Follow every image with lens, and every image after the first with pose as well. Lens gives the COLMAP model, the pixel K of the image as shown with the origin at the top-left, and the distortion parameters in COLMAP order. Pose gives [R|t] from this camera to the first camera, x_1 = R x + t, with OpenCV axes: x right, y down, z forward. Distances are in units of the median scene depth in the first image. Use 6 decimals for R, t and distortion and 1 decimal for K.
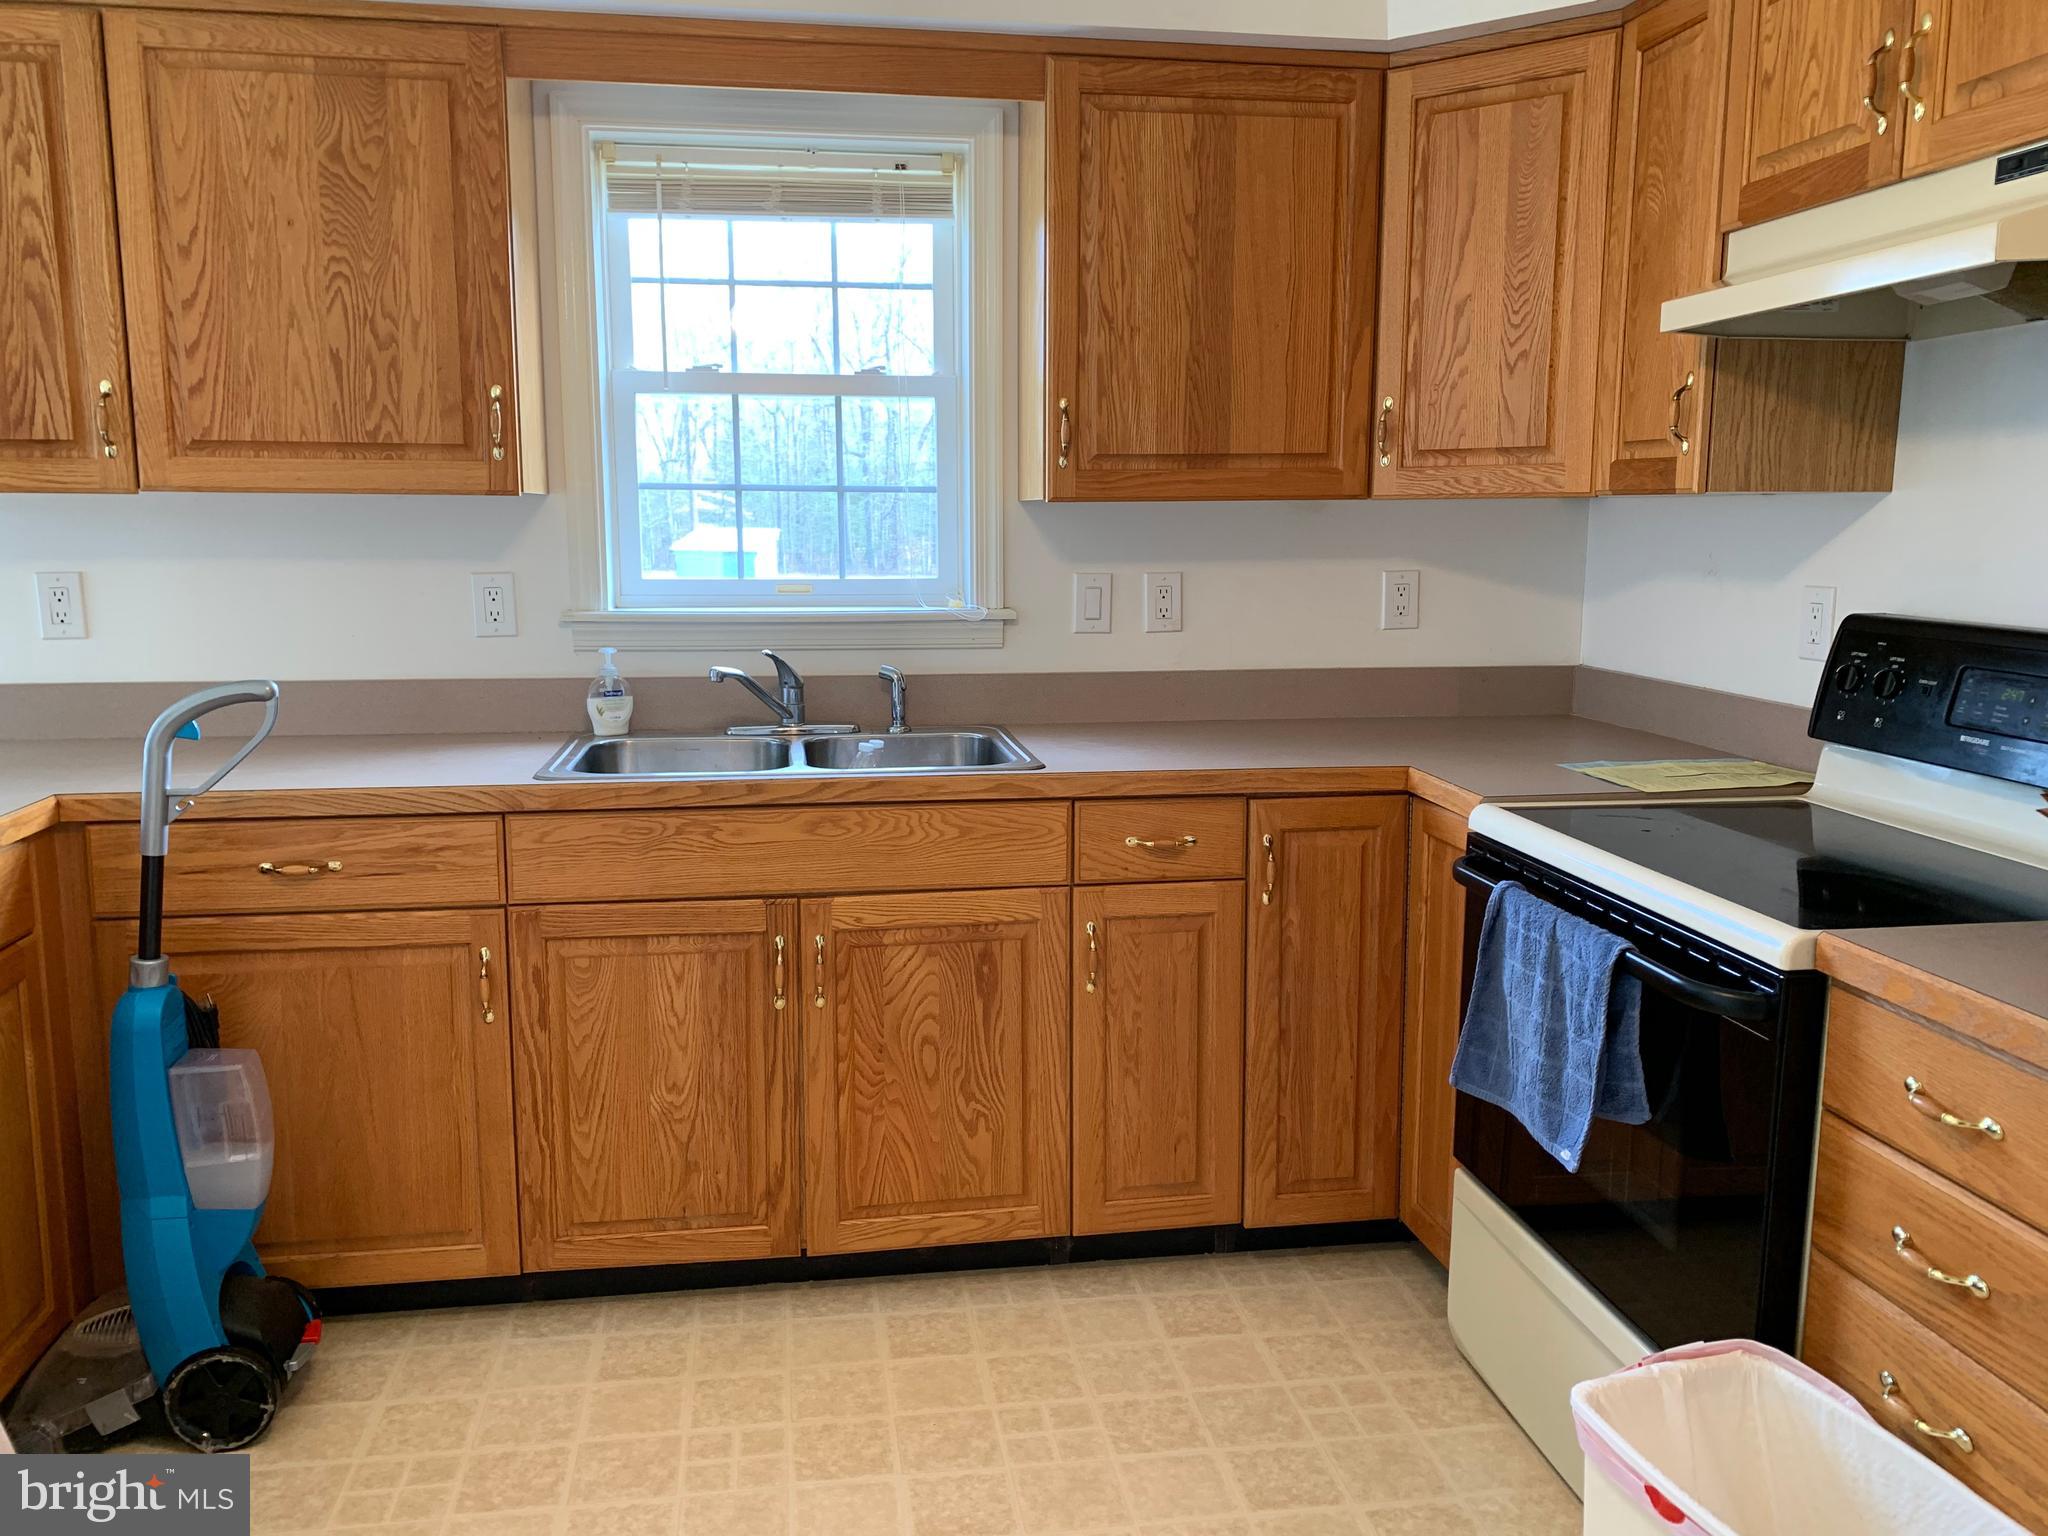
lens RADIAL K [[1636.2, 0, 1012.7], [0, 1636.2, 765.8], [0, 0, 1]] dist [0.204421, -0.495901]
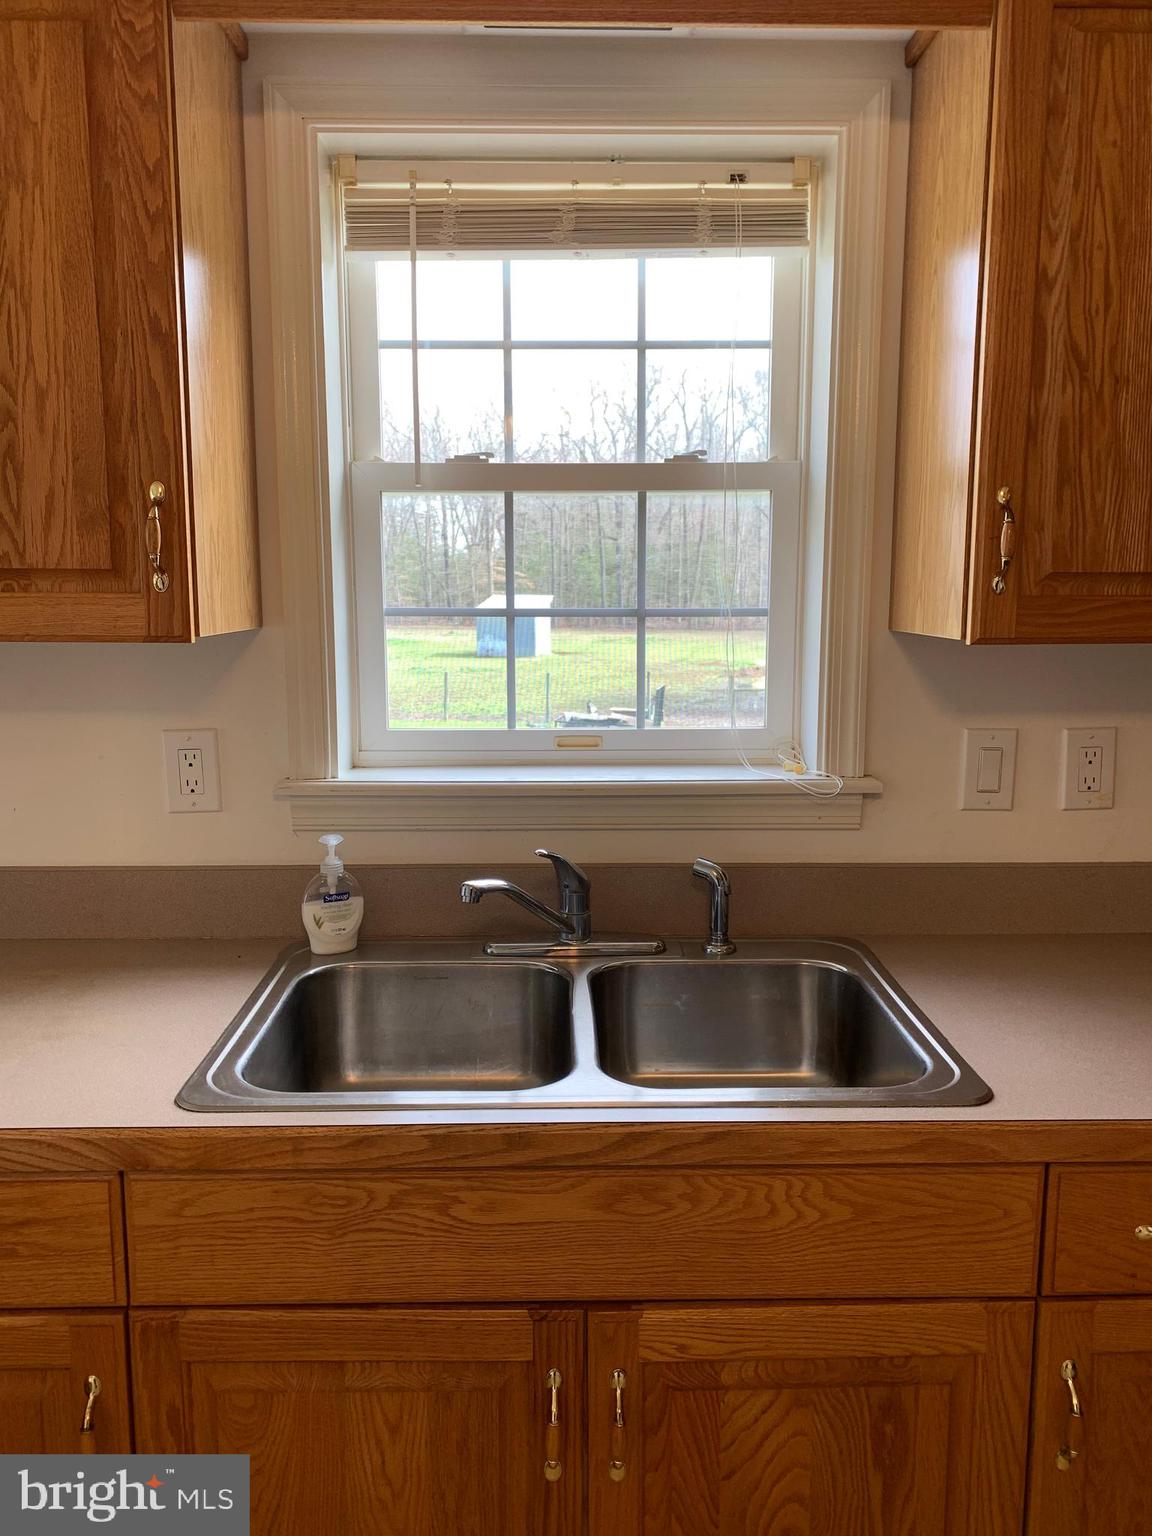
lens RADIAL K [[1181.5, 0, 576.0], [0, 1181.5, 768.0], [0, 0, 1]] dist [0.058316, -0.063044]
pose [[0.992860, 0.017506, -0.117998, -0.082025], [-0.016690, 0.999830, 0.007896, -0.119414], [0.118116, -0.005870, 0.992982, 0.541564]]
